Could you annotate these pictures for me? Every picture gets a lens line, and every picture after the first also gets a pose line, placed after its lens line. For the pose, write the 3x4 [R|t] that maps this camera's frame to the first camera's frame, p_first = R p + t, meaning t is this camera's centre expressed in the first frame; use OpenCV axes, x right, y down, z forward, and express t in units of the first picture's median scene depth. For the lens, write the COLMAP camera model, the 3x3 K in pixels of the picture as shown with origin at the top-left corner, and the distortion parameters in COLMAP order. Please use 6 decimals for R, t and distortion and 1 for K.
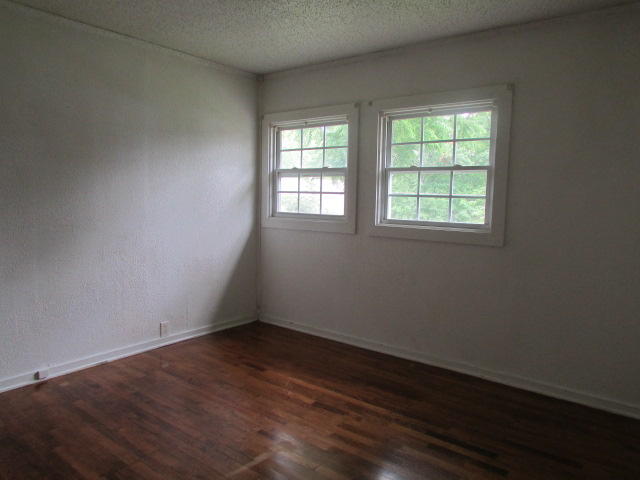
lens RADIAL K [[457.9, 0, 320.0], [0, 457.9, 240.0], [0, 0, 1]] dist [0.001525, 0.001131]
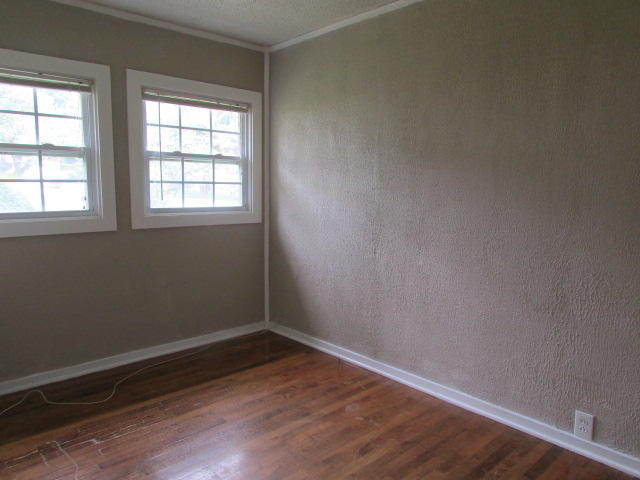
lens RADIAL K [[457.9, 0, 320.0], [0, 457.9, 240.0], [0, 0, 1]] dist [0.001525, 0.001131]
pose [[0.169822, -0.138584, 0.975682, -0.714267], [0.092061, 0.987964, 0.124305, -0.072050], [-0.981165, 0.068713, 0.180536, 0.550380]]
